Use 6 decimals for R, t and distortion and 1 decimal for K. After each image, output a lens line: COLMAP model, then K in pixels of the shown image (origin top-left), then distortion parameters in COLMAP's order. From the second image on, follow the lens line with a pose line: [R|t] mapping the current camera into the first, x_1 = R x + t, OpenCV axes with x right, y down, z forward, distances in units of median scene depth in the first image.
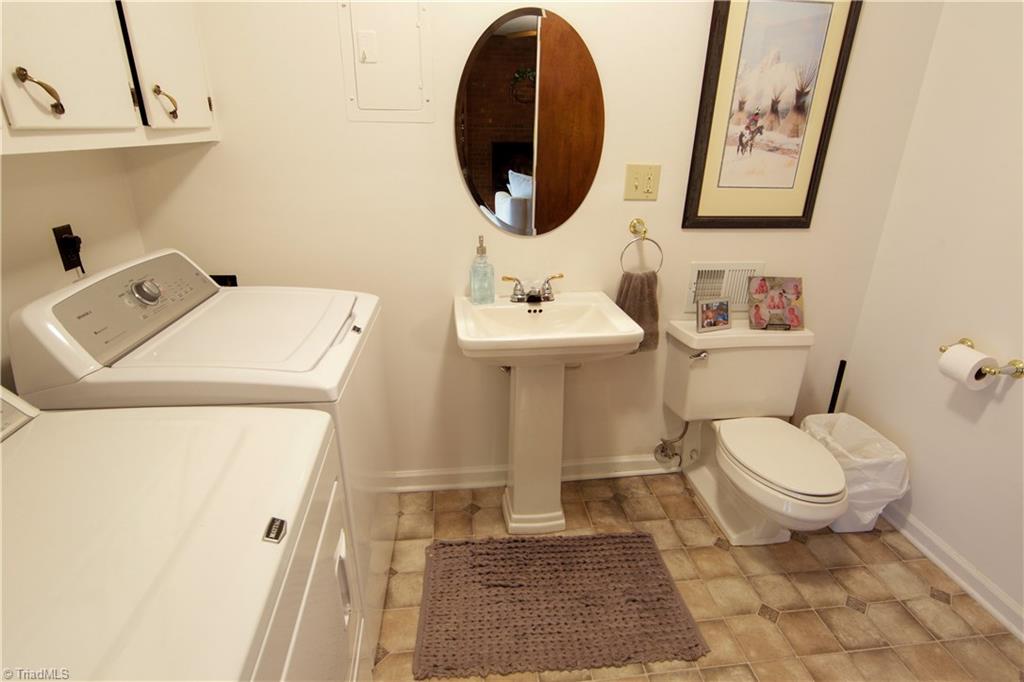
lens RADIAL K [[528.8, 0, 509.5], [0, 528.8, 343.0], [0, 0, 1]] dist [-0.010703, 0.000443]
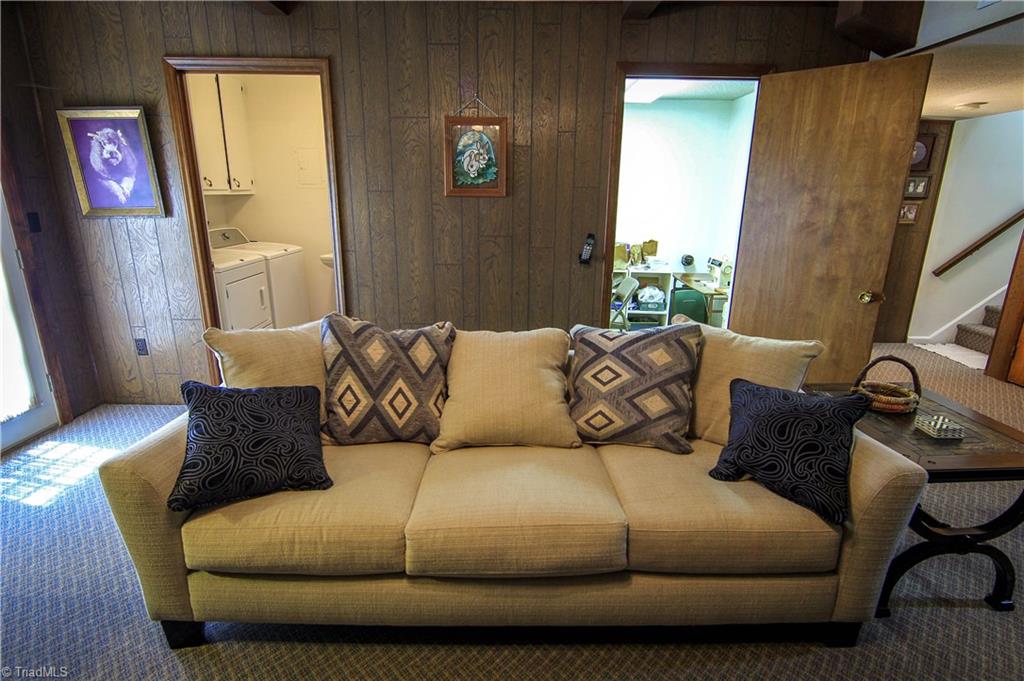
lens RADIAL K [[528.8, 0, 510.8], [0, 528.8, 343.5], [0, 0, 1]] dist [-0.010703, 0.000443]
pose [[0.995397, 0.028826, -0.091396, 1.068503], [-0.038413, 0.993736, -0.104945, 0.636857], [0.087798, 0.107973, 0.990269, -1.549763]]
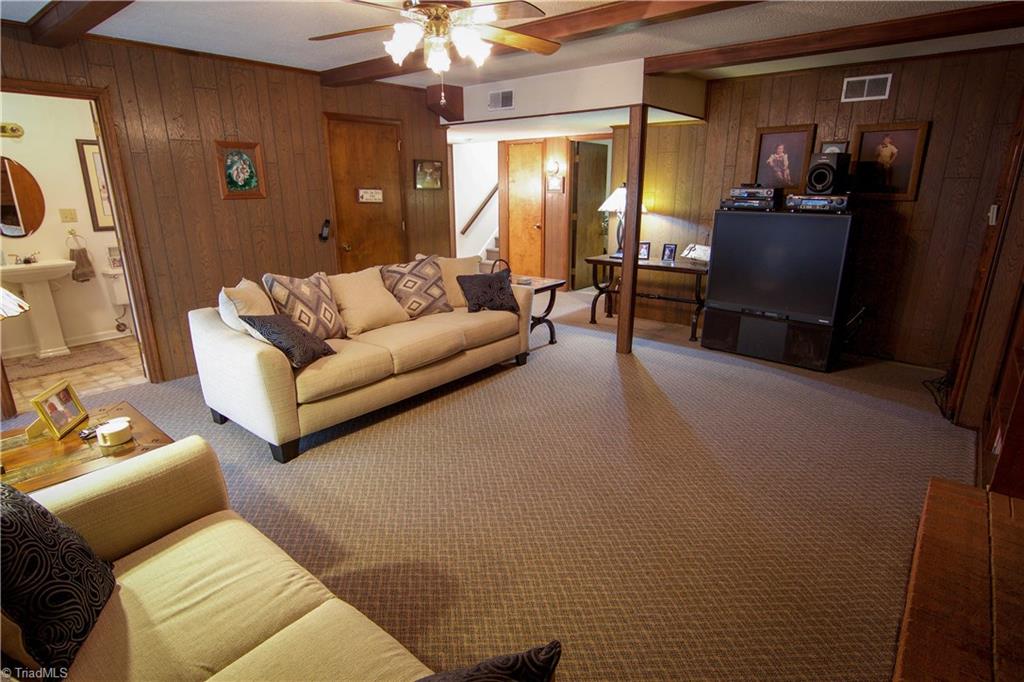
lens RADIAL K [[528.8, 0, 512.5], [0, 528.8, 338.7], [0, 0, 1]] dist [-0.010703, 0.000443]
pose [[0.711768, -0.210144, 0.670243, -0.060116], [0.276384, 0.961016, 0.007804, 0.901101], [-0.645754, 0.179690, 0.742101, -2.320939]]
